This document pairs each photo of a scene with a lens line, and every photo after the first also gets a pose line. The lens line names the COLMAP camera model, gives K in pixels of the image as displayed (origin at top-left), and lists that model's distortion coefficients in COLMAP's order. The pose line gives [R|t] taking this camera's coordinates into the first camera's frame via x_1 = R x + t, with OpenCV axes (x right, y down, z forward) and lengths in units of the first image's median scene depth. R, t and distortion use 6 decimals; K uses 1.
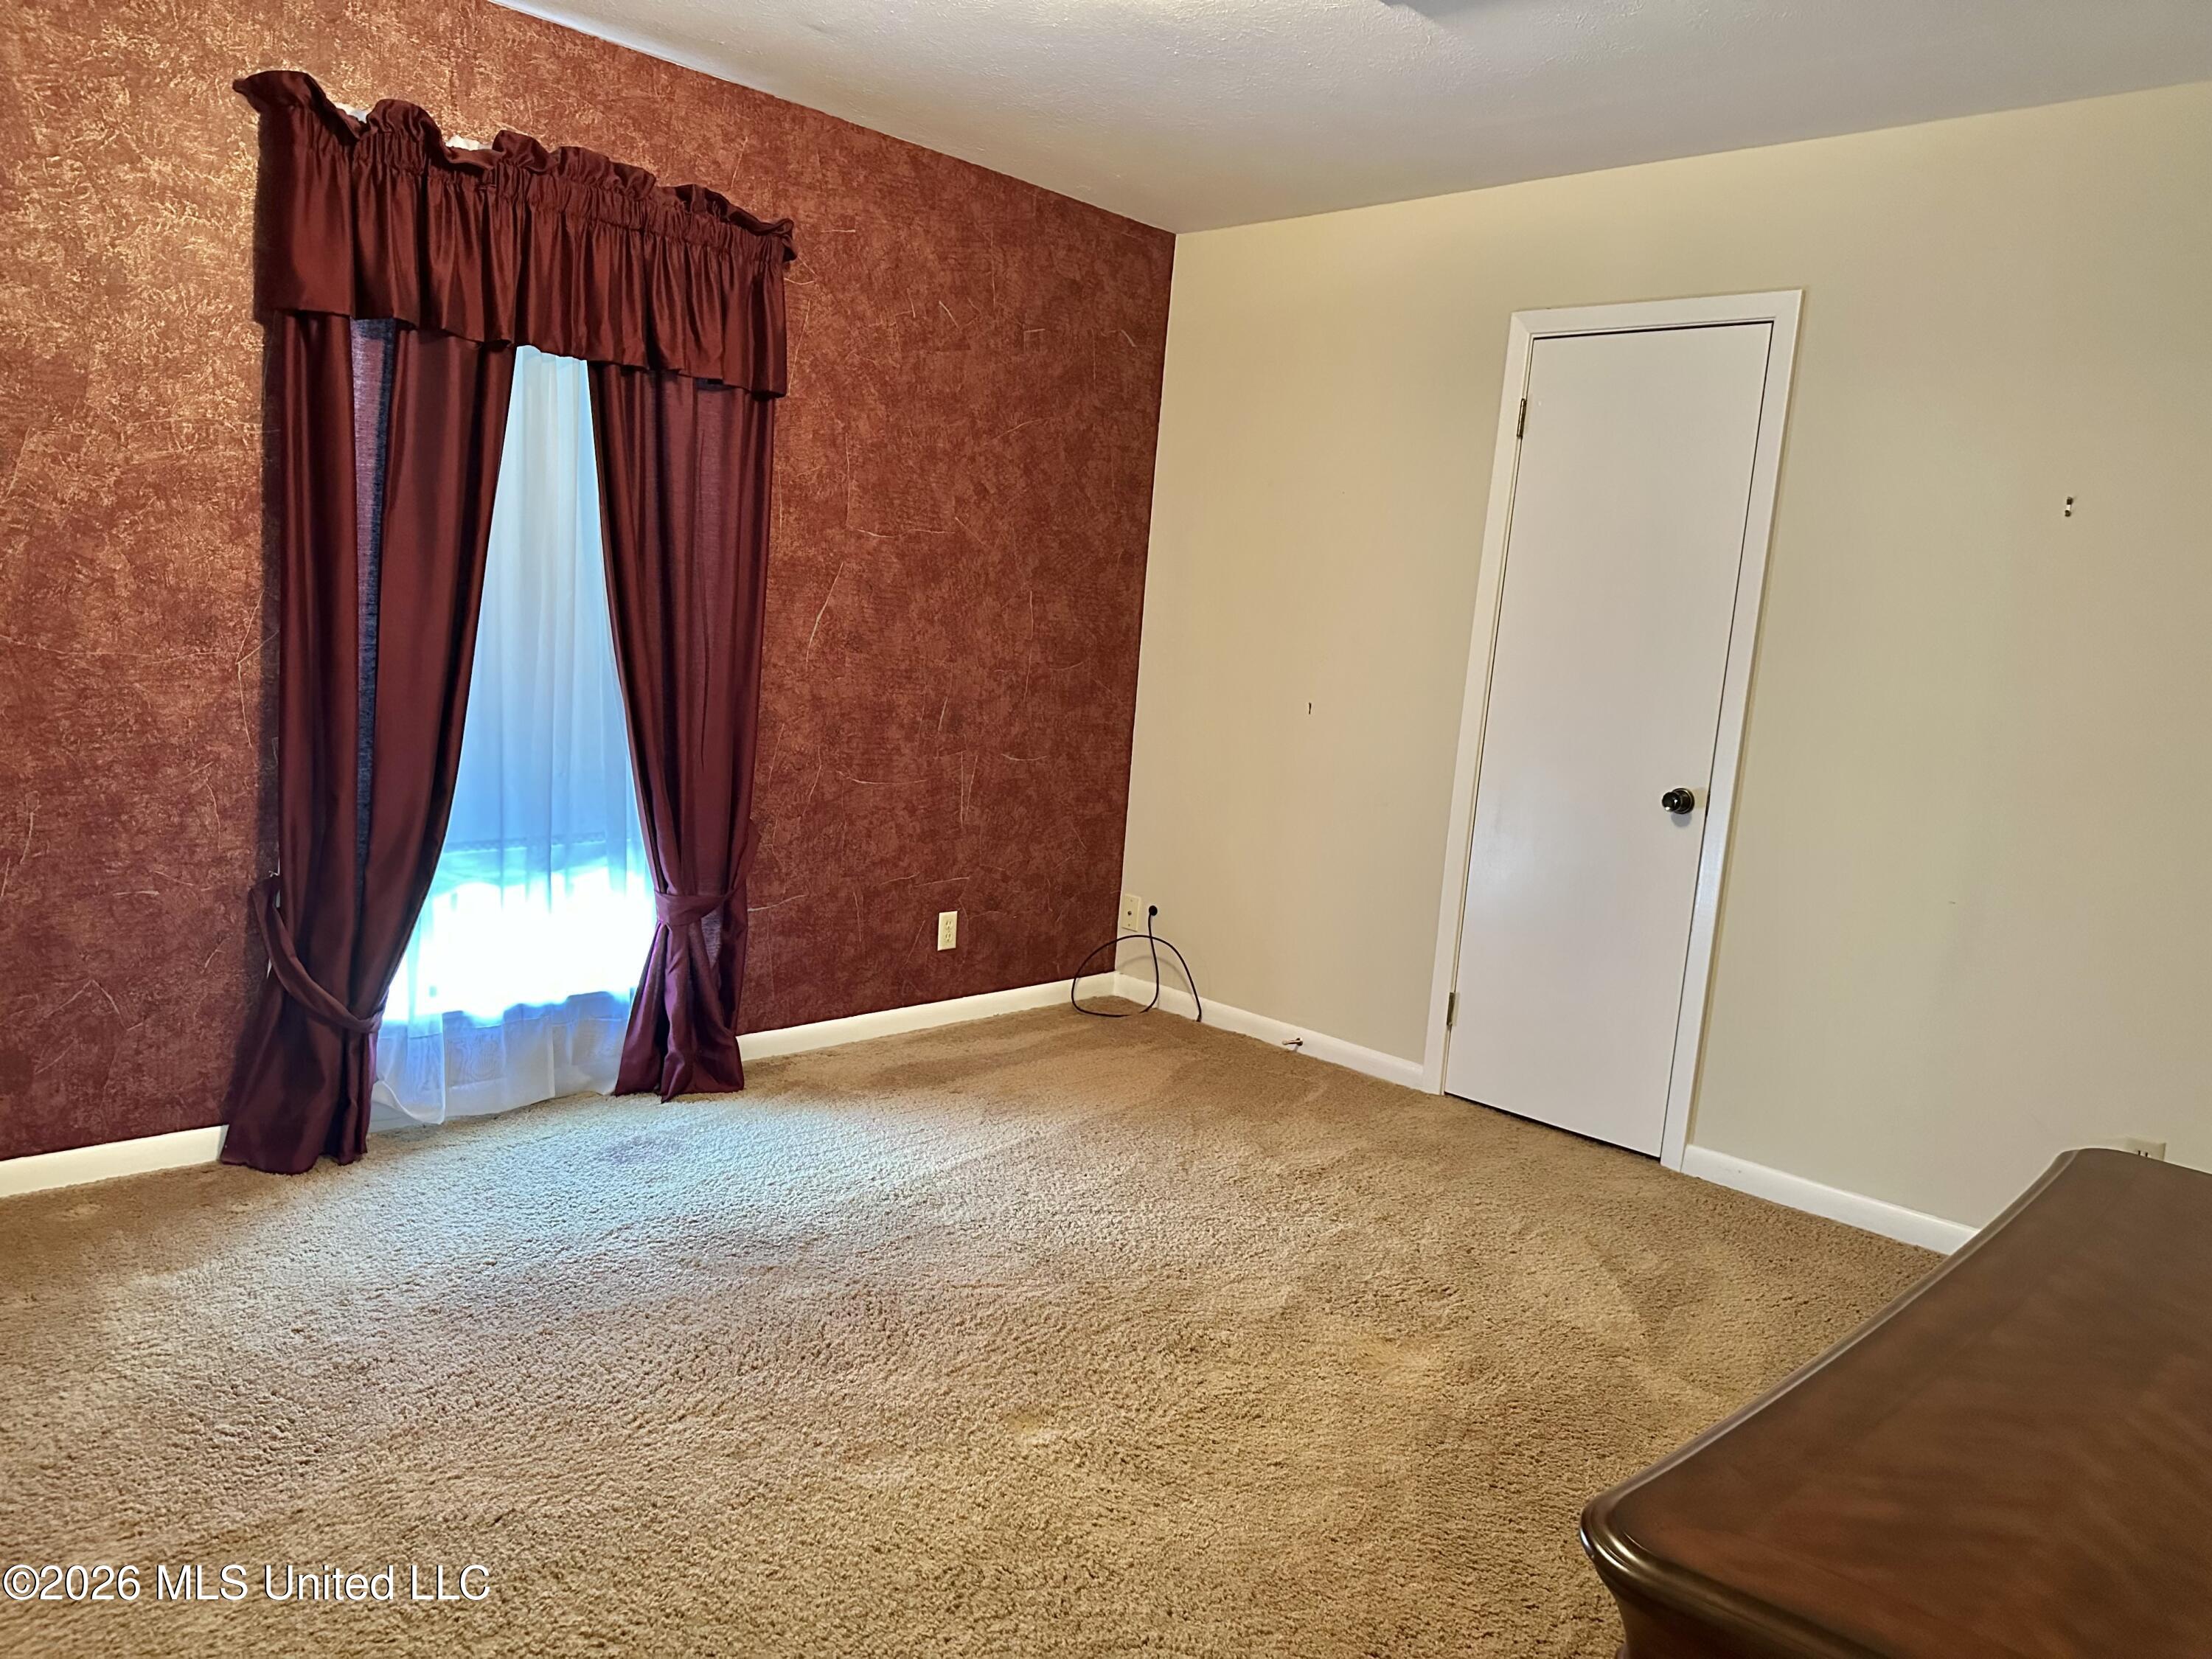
lens RADIAL K [[1572.5, 0, 1106.0], [0, 1572.5, 829.5], [0, 0, 1]] dist [0.144340, -0.315744]
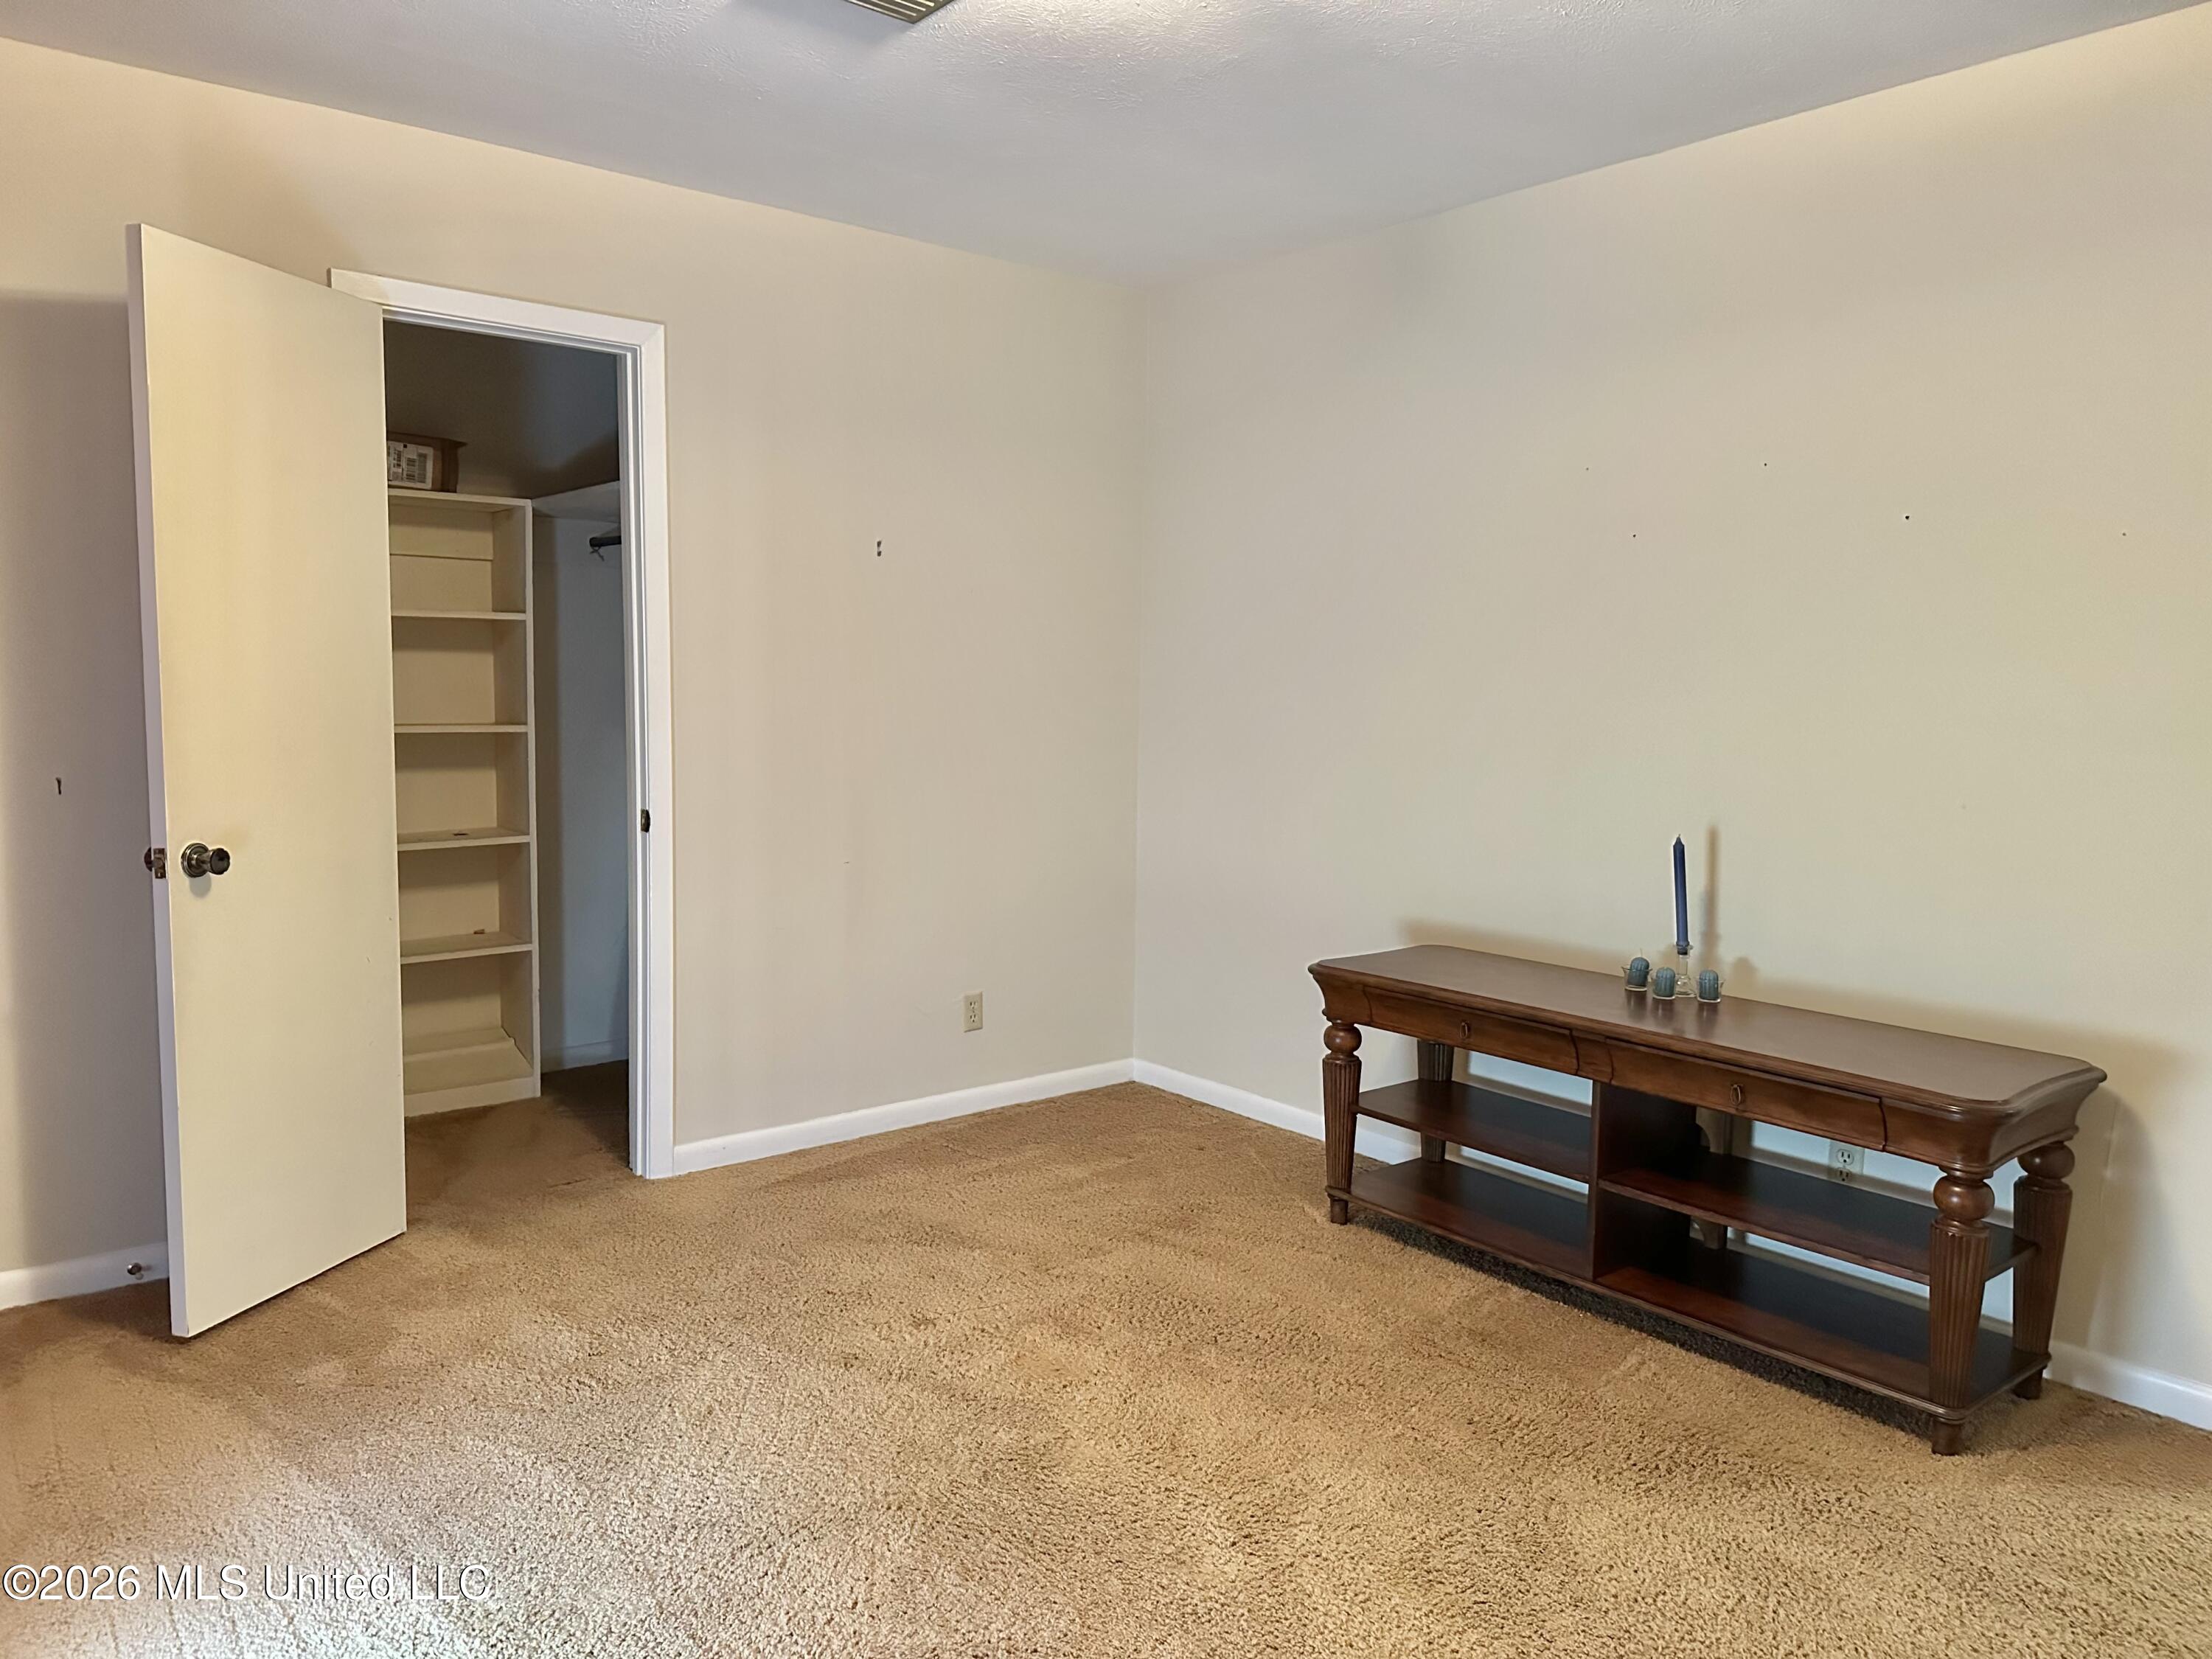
lens RADIAL K [[1572.5, 0, 1106.0], [0, 1572.5, 829.5], [0, 0, 1]] dist [0.144340, -0.315744]
pose [[0.095943, -0.178165, 0.979312, -0.627208], [0.123886, 0.978338, 0.165851, -0.151752], [-0.987647, 0.105410, 0.115937, 0.623156]]
